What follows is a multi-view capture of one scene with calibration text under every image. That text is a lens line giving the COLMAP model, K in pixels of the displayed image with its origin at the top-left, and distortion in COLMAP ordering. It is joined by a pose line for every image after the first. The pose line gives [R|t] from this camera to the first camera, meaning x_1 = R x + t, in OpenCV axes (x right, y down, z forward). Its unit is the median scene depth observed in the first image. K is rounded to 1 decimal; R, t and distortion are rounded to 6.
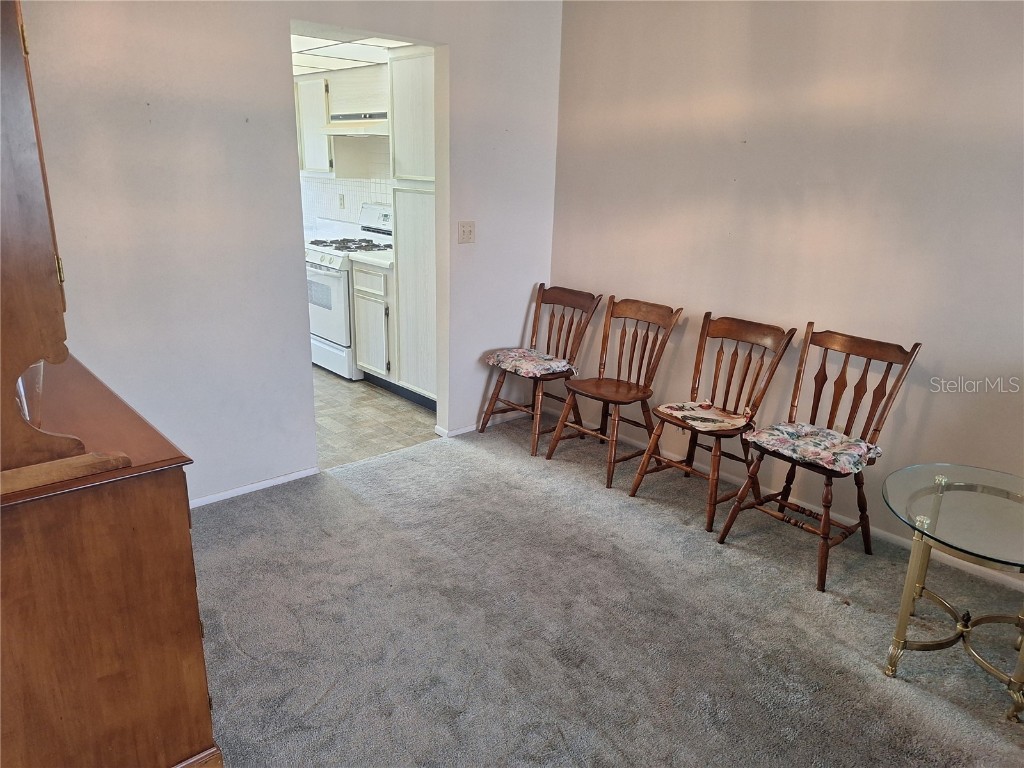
lens RADIAL K [[712.8, 0, 512.0], [0, 712.8, 384.0], [0, 0, 1]] dist [0.084079, -0.100310]
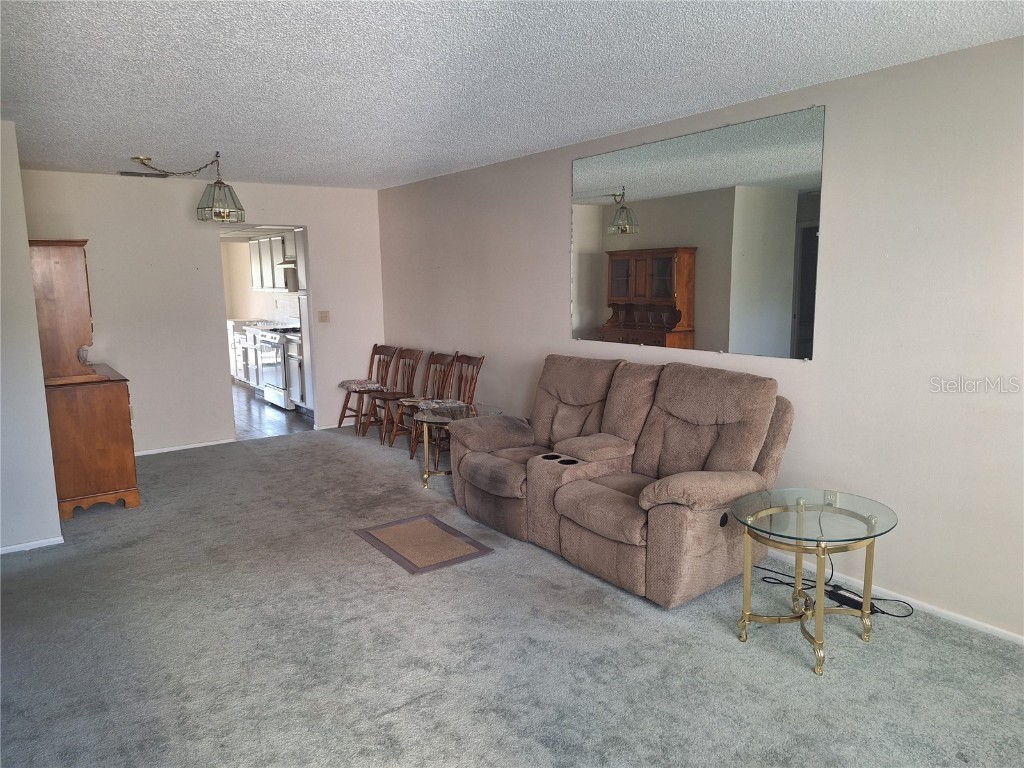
lens RADIAL K [[692.7, 0, 527.6], [0, 692.7, 380.2], [0, 0, 1]] dist [0.000258, -0.047016]
pose [[0.996916, -0.029446, -0.072740, 0.489857], [0.018623, 0.989223, -0.145225, 0.186199], [0.076232, 0.143422, 0.986721, -0.594965]]
